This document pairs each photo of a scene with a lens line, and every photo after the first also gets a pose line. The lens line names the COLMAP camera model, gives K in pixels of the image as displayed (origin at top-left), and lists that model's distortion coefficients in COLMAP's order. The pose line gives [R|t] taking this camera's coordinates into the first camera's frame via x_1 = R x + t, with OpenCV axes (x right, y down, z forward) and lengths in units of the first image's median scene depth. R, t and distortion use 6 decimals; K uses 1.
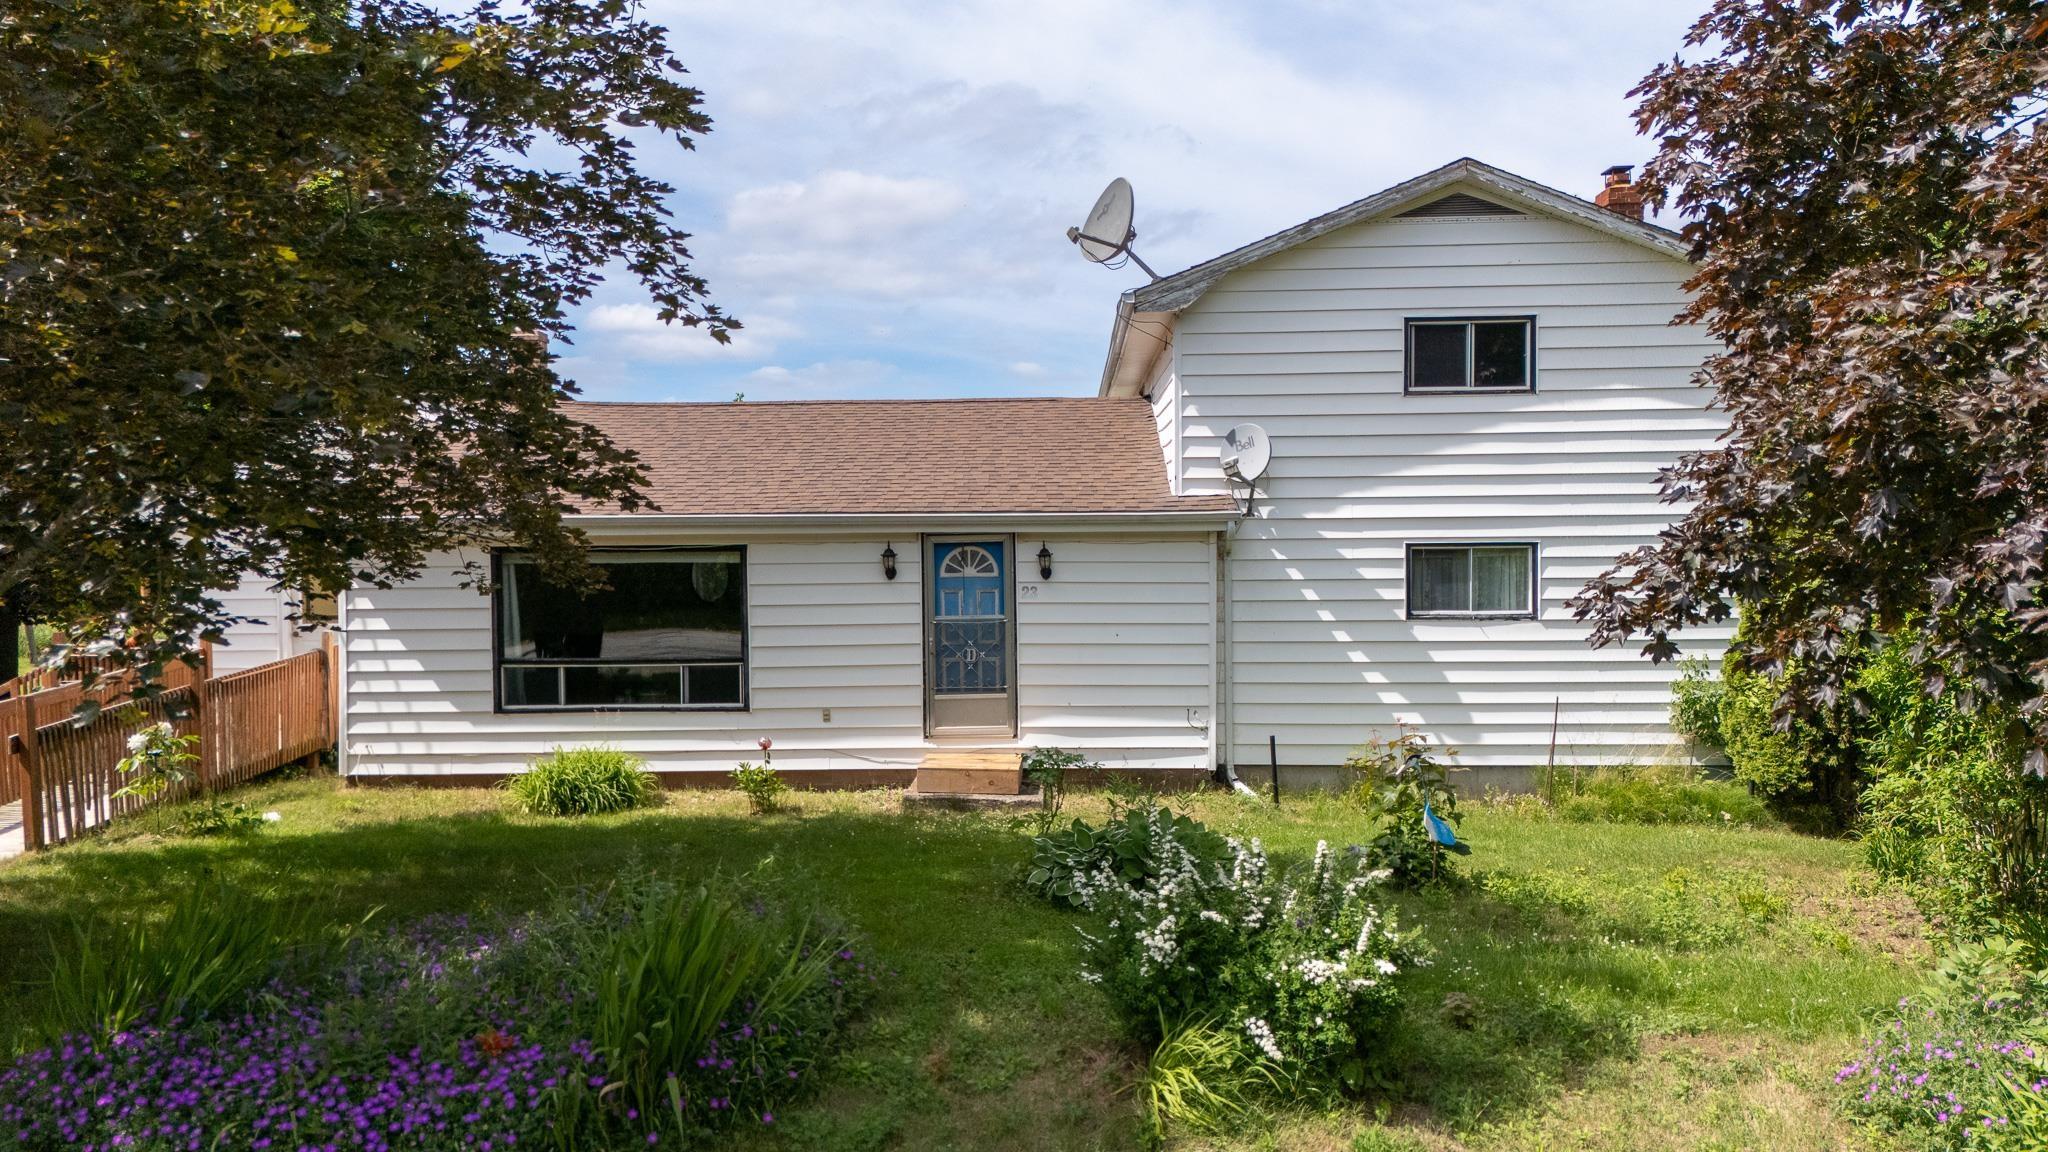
lens RADIAL K [[1553.8, 0, 1024.2], [0, 1553.8, 548.1], [0, 0, 1]] dist [0.106086, -0.138533]
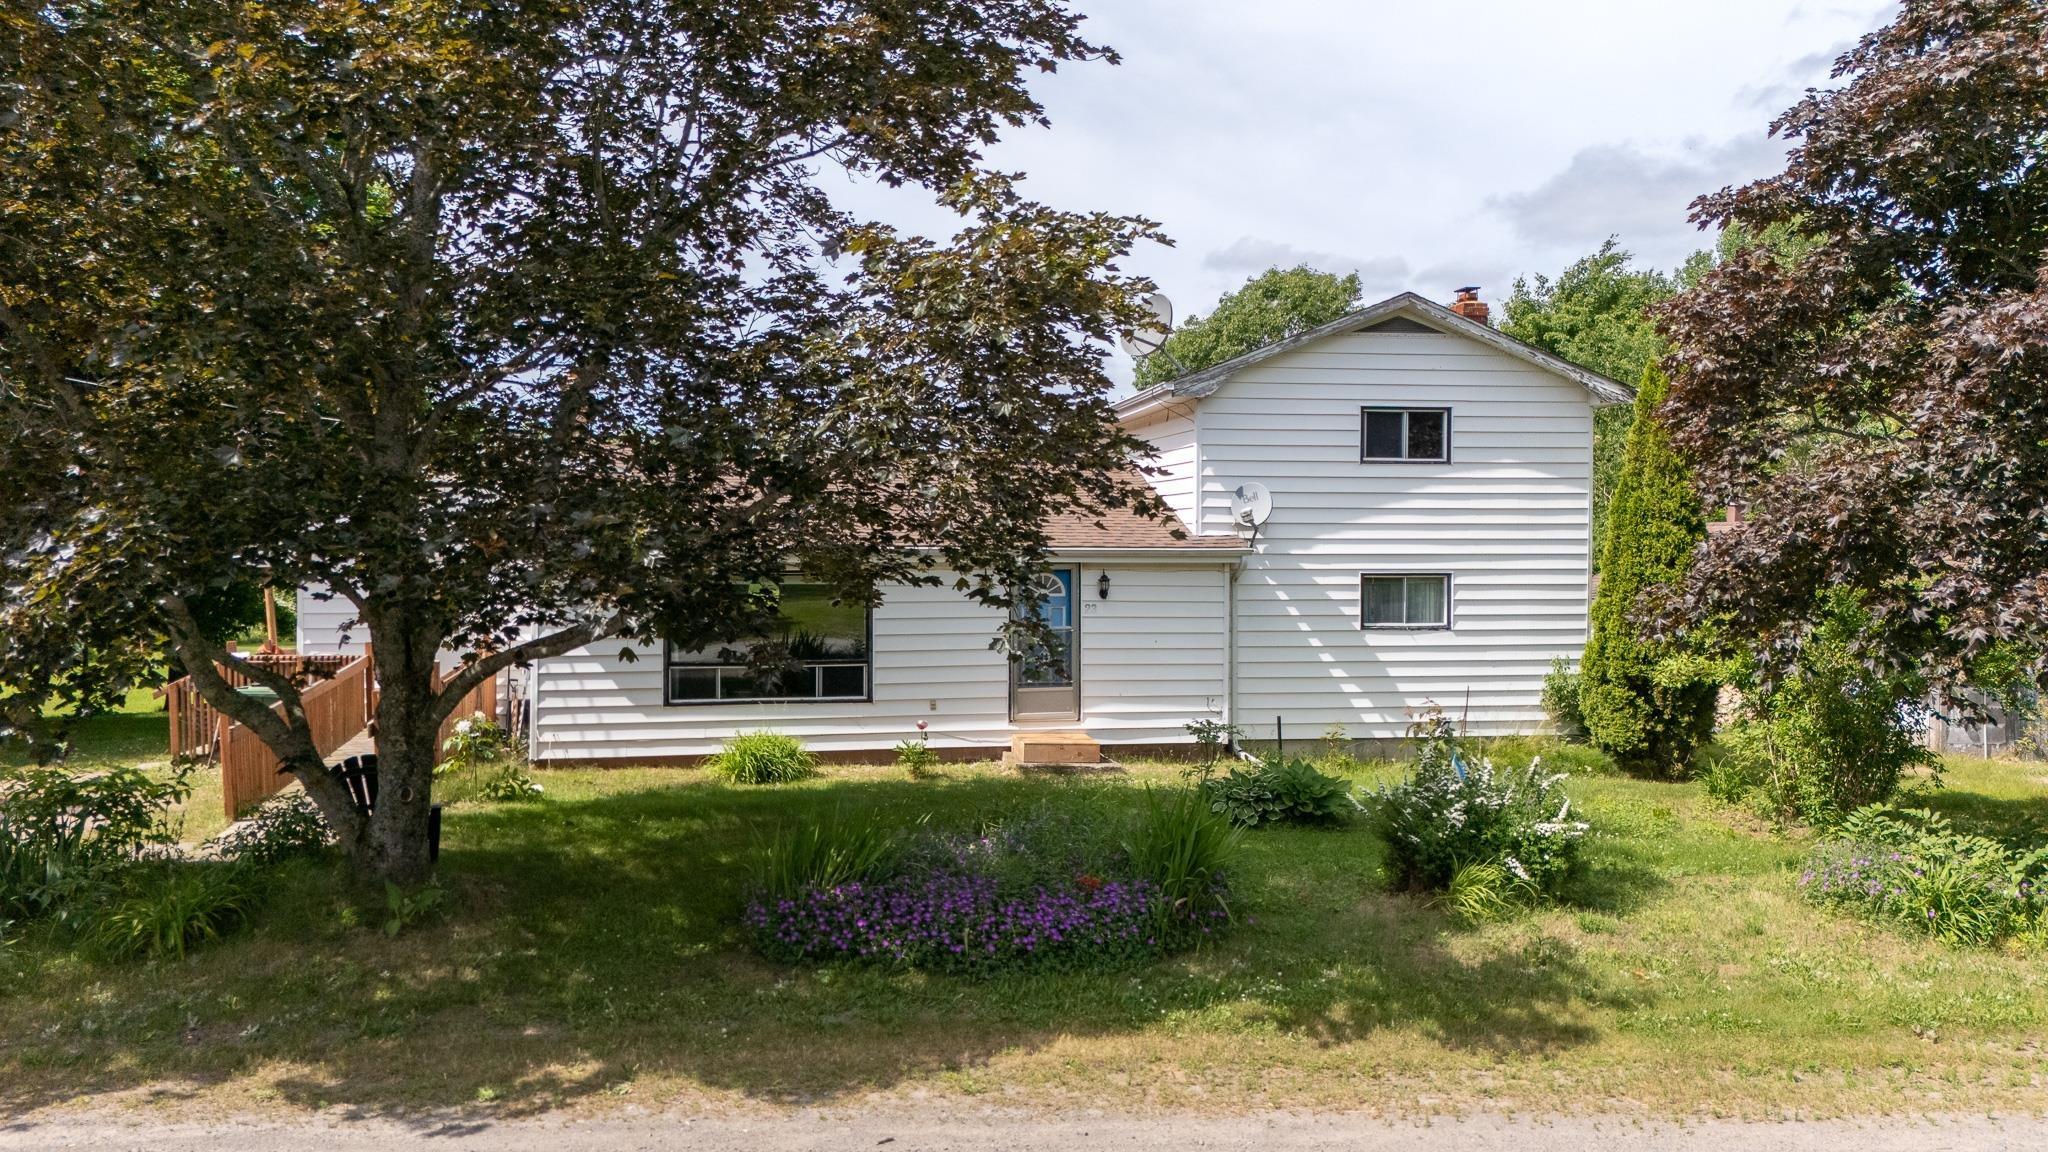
lens RADIAL K [[1553.8, 0, 1024.2], [0, 1553.8, 548.1], [0, 0, 1]] dist [0.106086, -0.138533]
pose [[0.977639, 0.010778, 0.210016, -0.323577], [-0.008920, 0.999912, -0.009794, -0.008931], [-0.210103, 0.007702, 0.977649, -0.254782]]
